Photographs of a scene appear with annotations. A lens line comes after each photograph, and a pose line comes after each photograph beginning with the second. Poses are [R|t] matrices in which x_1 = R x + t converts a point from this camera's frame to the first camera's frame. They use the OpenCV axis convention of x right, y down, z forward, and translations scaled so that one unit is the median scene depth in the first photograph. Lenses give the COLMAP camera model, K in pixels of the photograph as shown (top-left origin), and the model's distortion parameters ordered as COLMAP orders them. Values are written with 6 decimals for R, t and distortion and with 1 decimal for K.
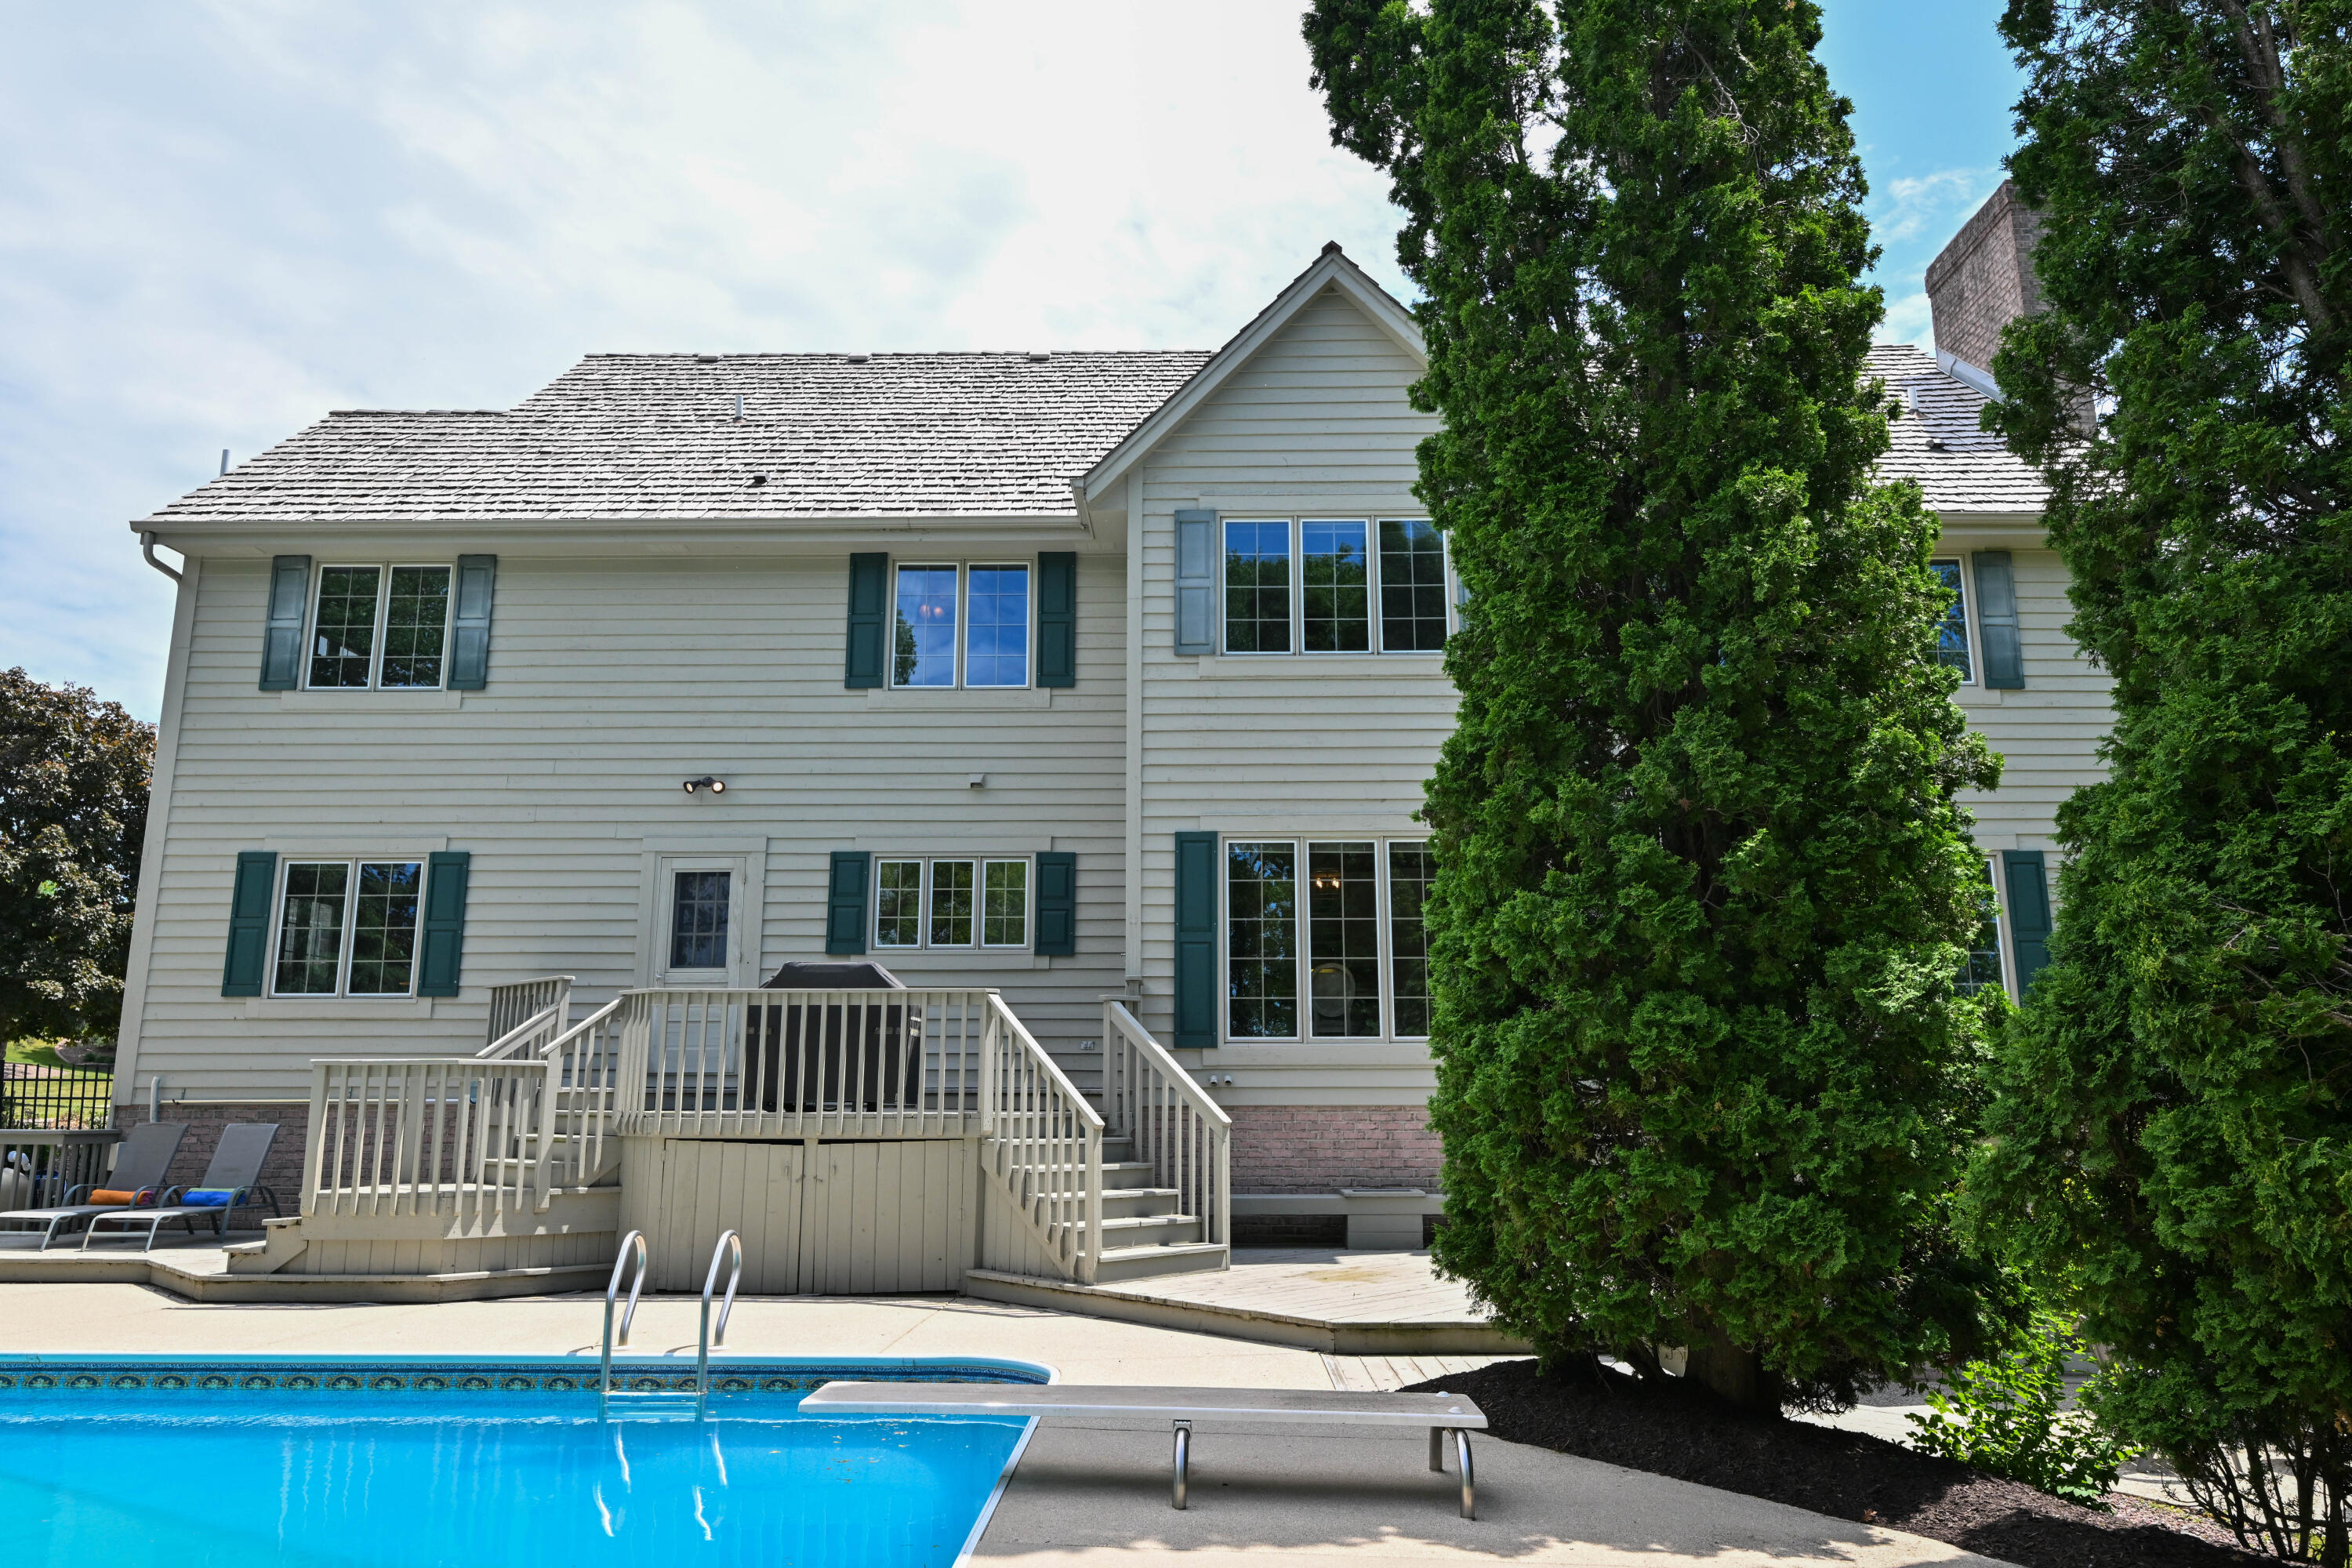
lens RADIAL K [[1571.2, 0, 1188.0], [0, 1571.2, 776.4], [0, 0, 1]] dist [-0.001937, 0.000567]
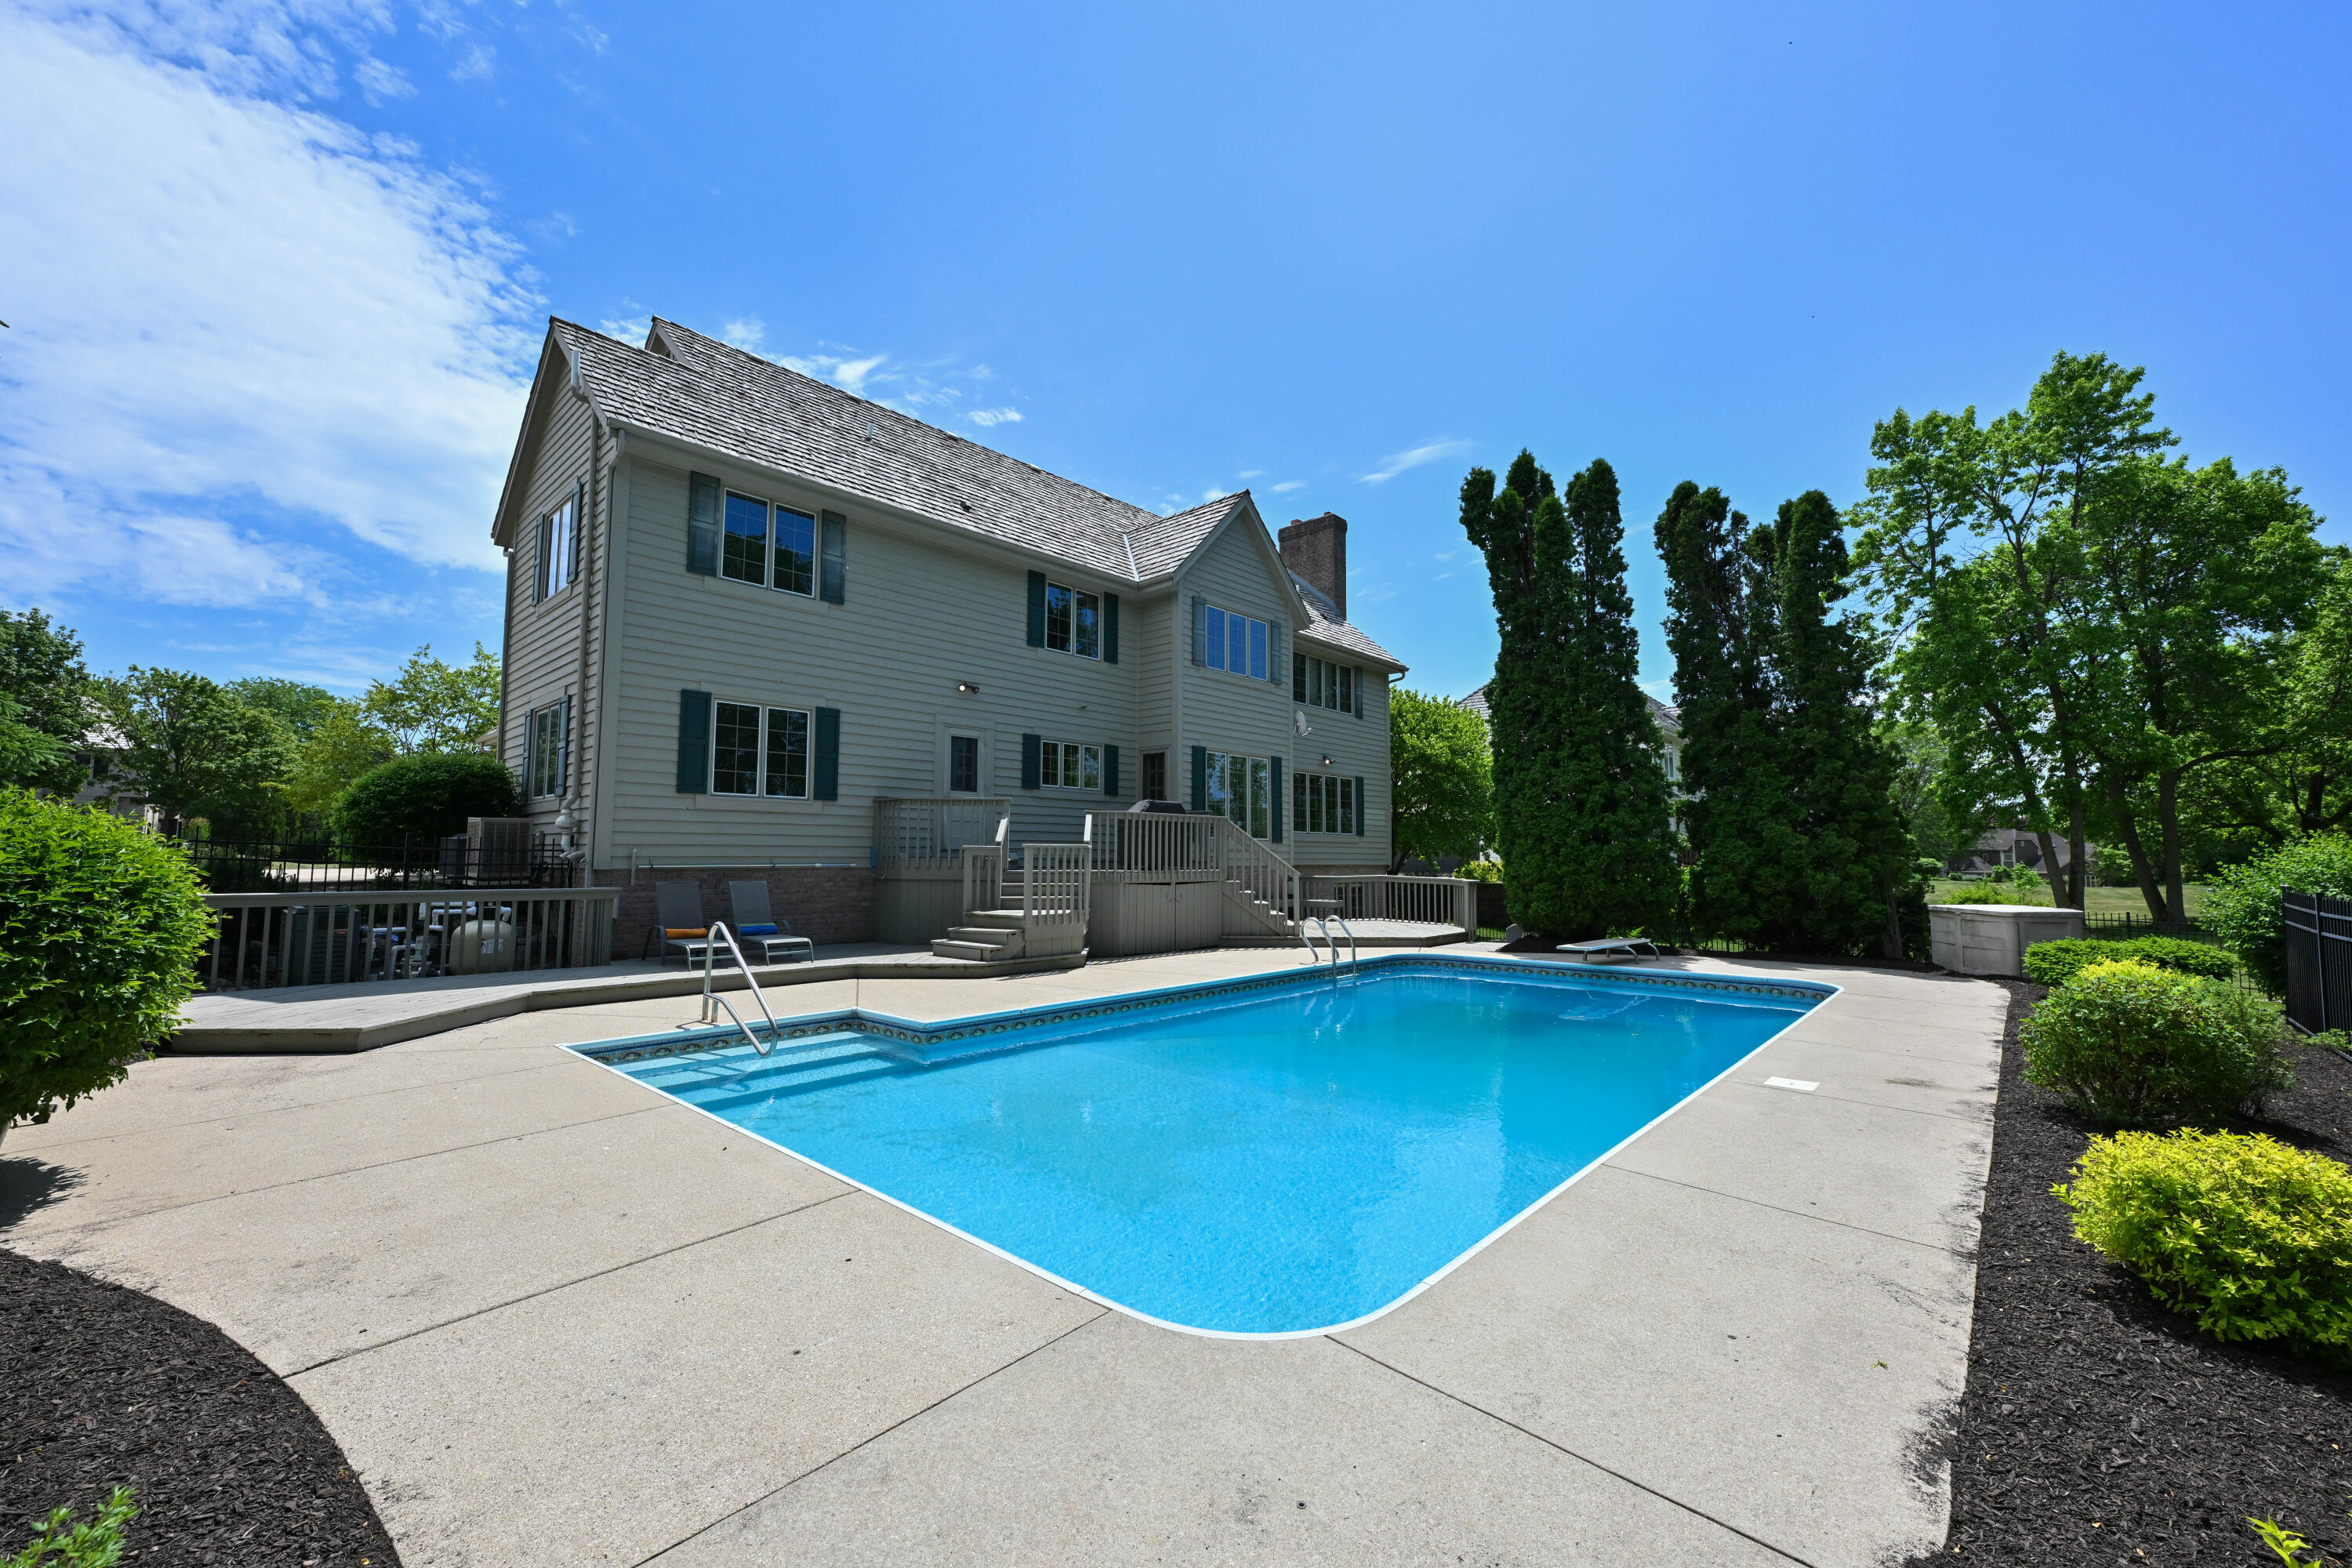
lens RADIAL K [[939.0, 0, 1179.9], [0, 939.0, 784.6], [0, 0, 1]] dist [-0.001292, 0.000259]
pose [[0.656568, 0.060858, 0.751808, -0.939835], [-0.153649, 0.986631, 0.054317, 0.018937], [-0.738451, -0.151177, 0.657141, 0.120918]]
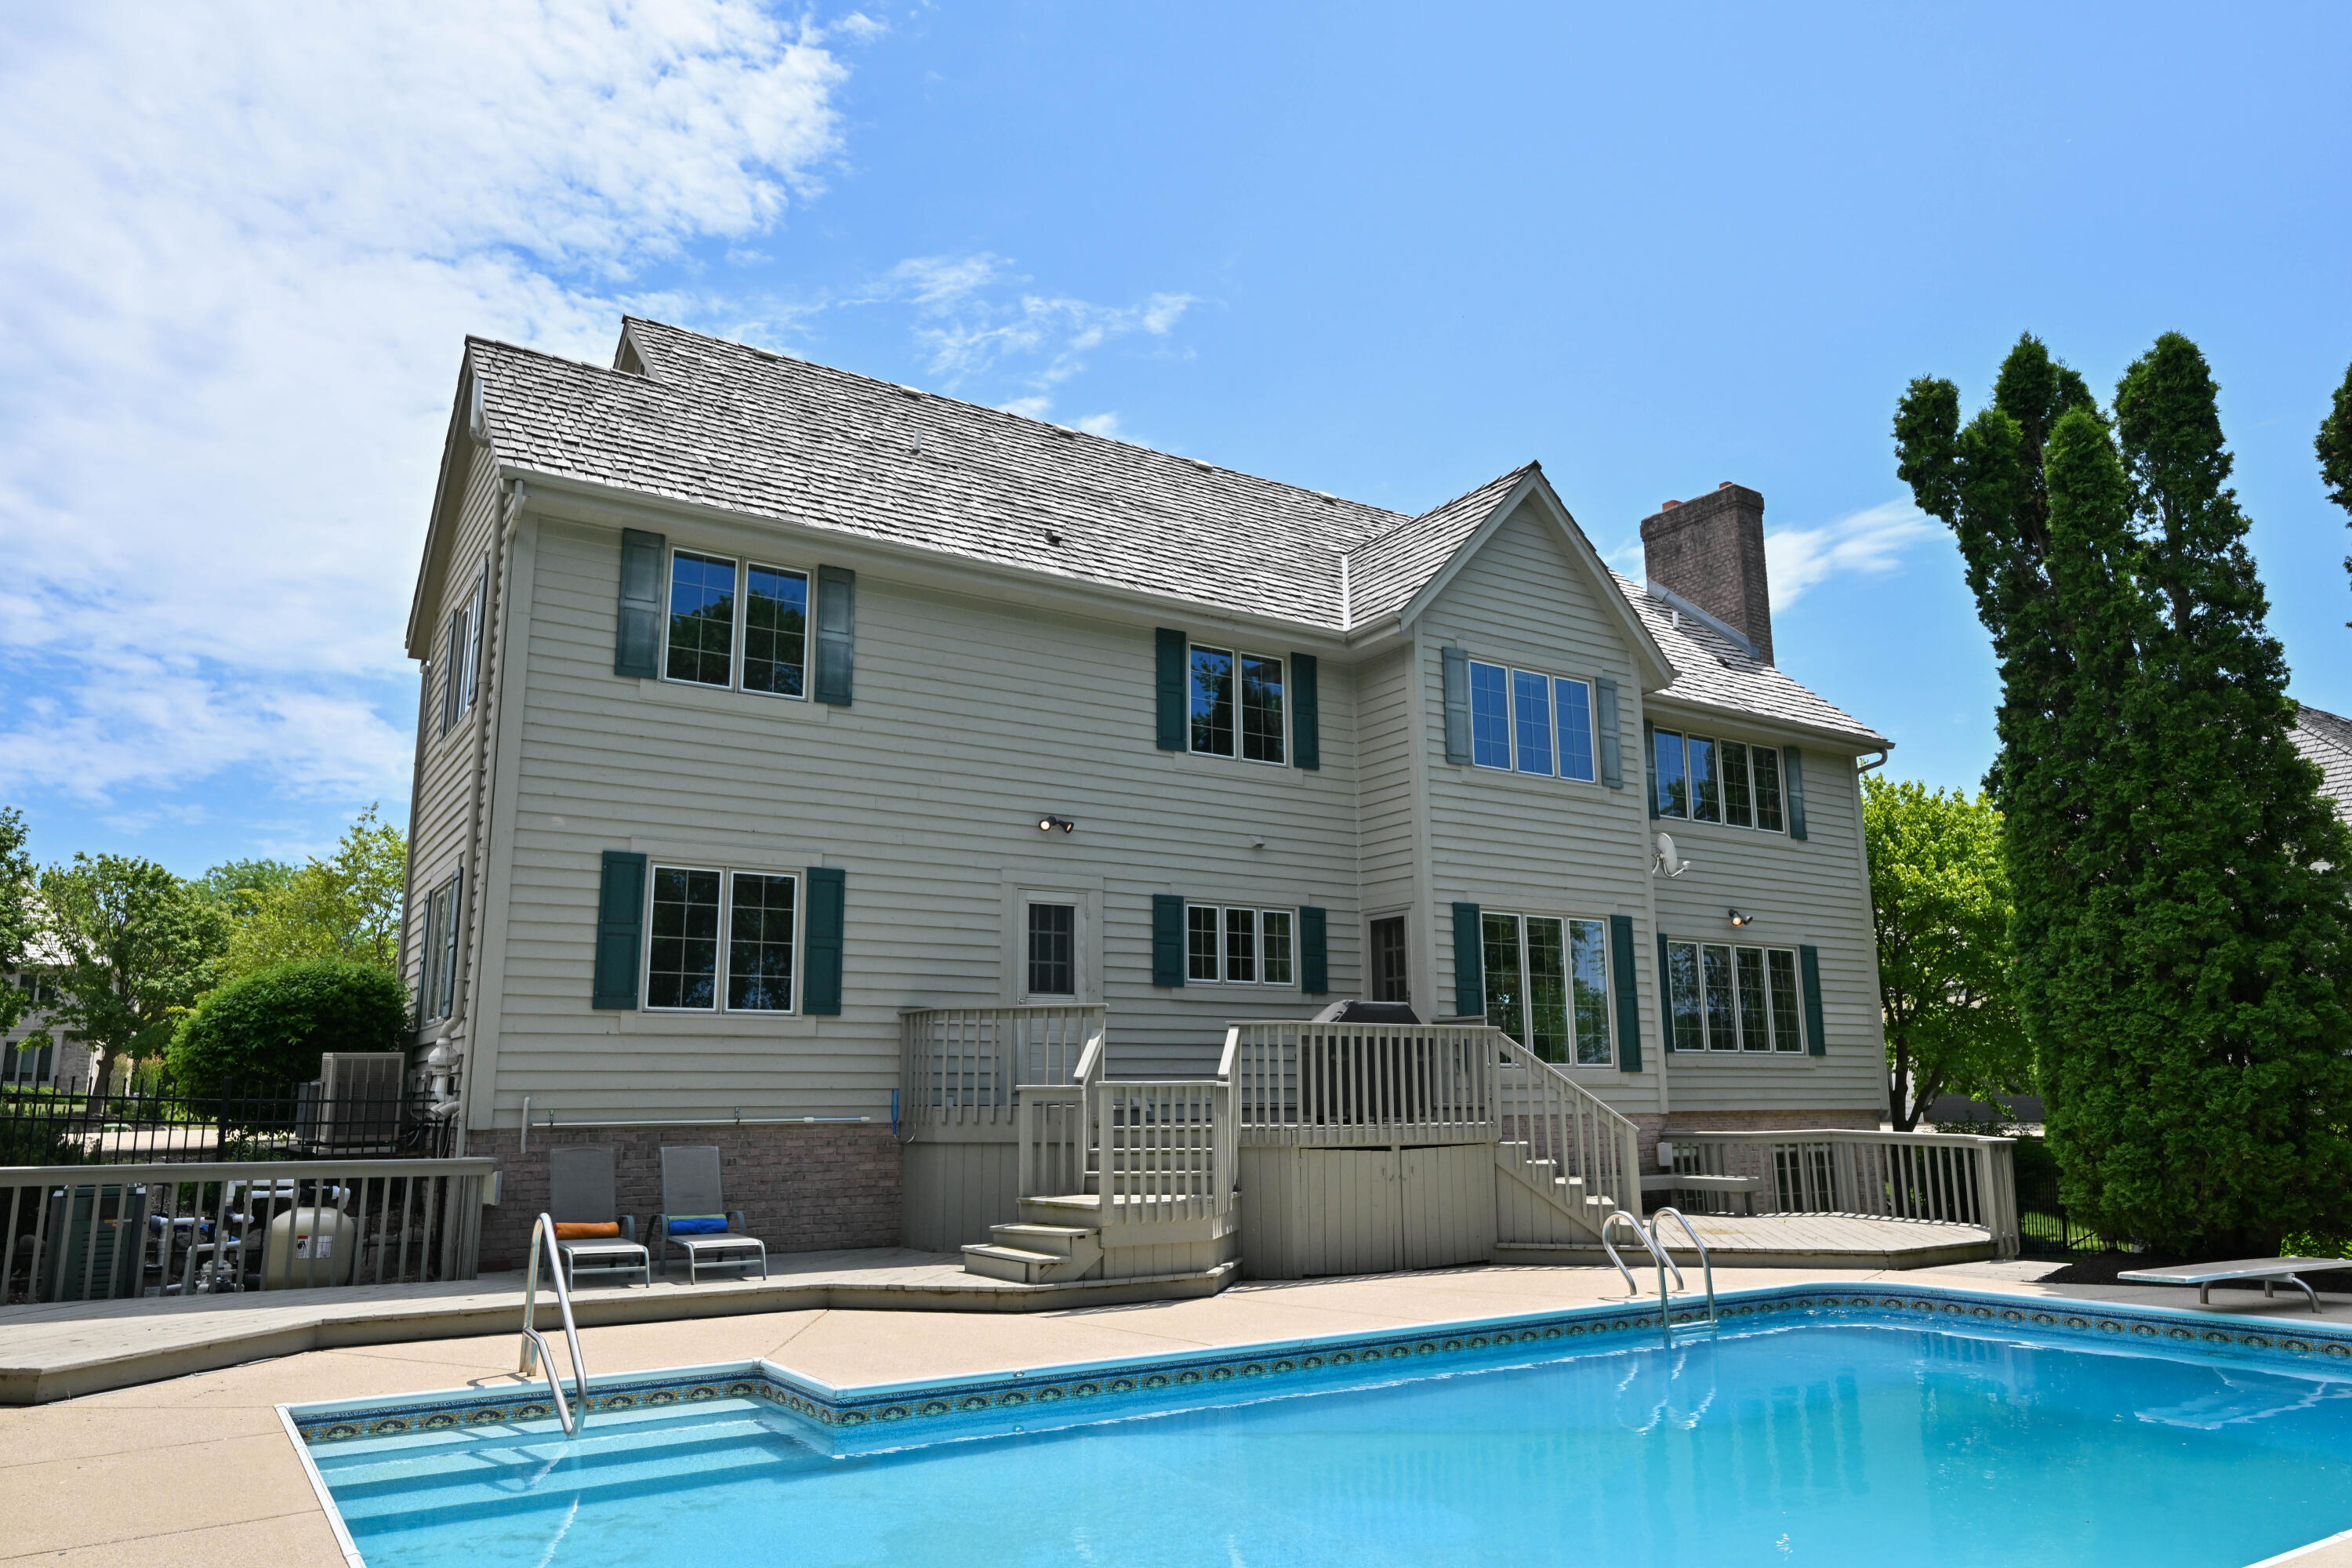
lens RADIAL K [[1577.4, 0, 1176.0], [0, 1577.4, 784.0], [0, 0, 1]] dist [-0.001502, 0.000098]
pose [[0.827040, 0.105041, 0.552242, -0.845938], [-0.104934, 0.993967, -0.031911, 0.003913], [-0.552262, -0.031557, 0.833073, 0.052421]]
